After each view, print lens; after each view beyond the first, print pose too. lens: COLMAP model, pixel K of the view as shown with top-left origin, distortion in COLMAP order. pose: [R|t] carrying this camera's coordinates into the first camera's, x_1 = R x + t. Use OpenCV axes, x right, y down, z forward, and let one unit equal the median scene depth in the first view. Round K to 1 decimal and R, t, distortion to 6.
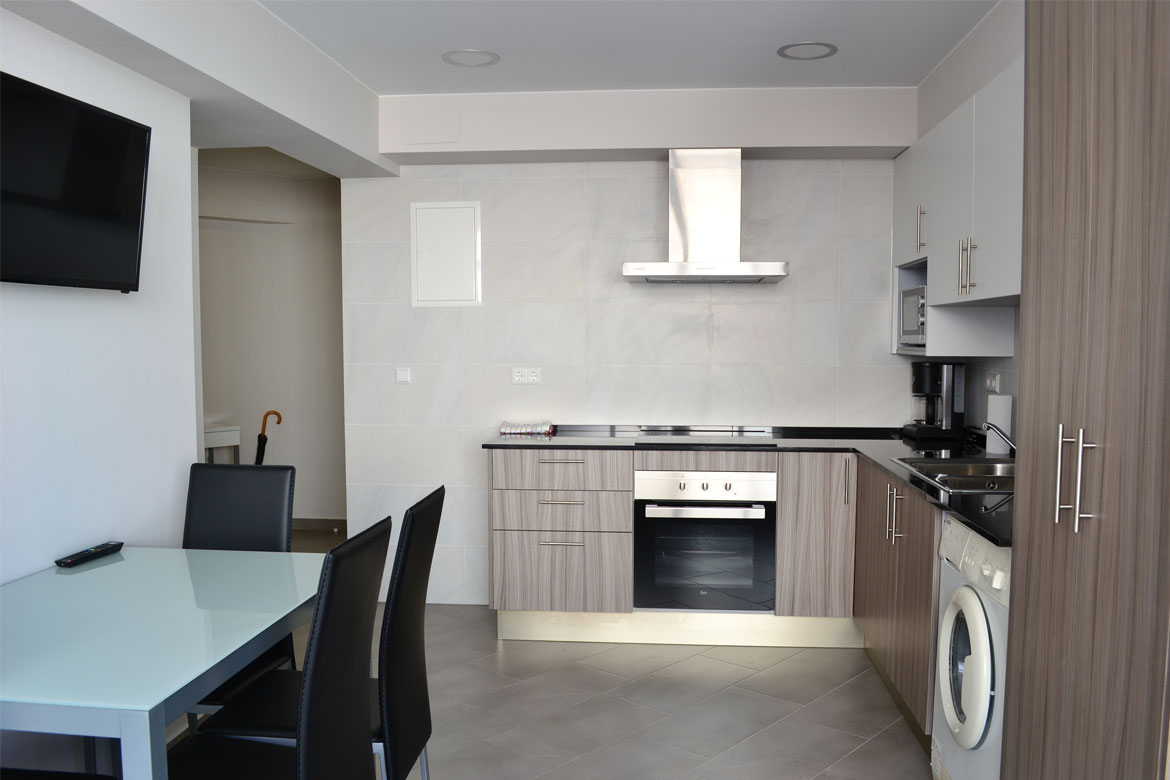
lens RADIAL K [[987.0, 0, 596.3], [0, 987.0, 398.8], [0, 0, 1]] dist [-0.088967, 0.018393]
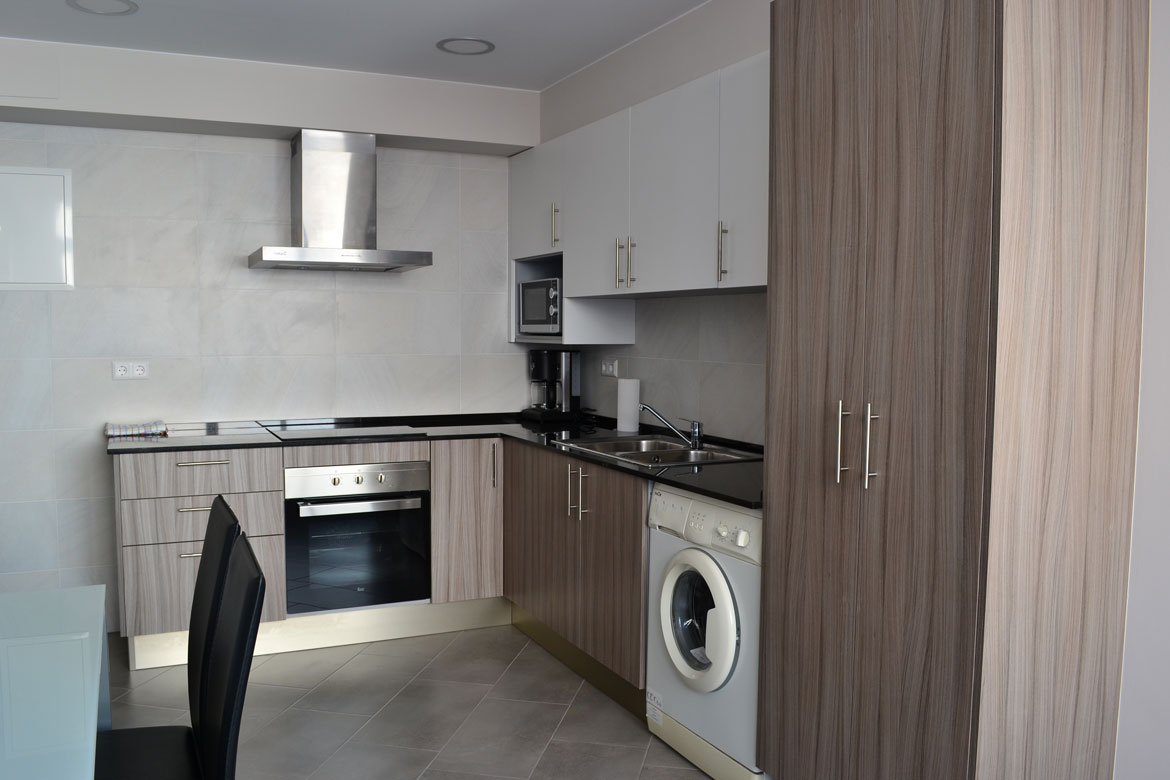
lens RADIAL K [[987.0, 0, 597.6], [0, 987.0, 387.8], [0, 0, 1]] dist [-0.088967, 0.018393]
pose [[0.860355, -0.027271, 0.508966, -0.174998], [0.027201, 0.999601, 0.007578, -0.003006], [-0.508970, 0.007325, 0.860753, 0.045484]]
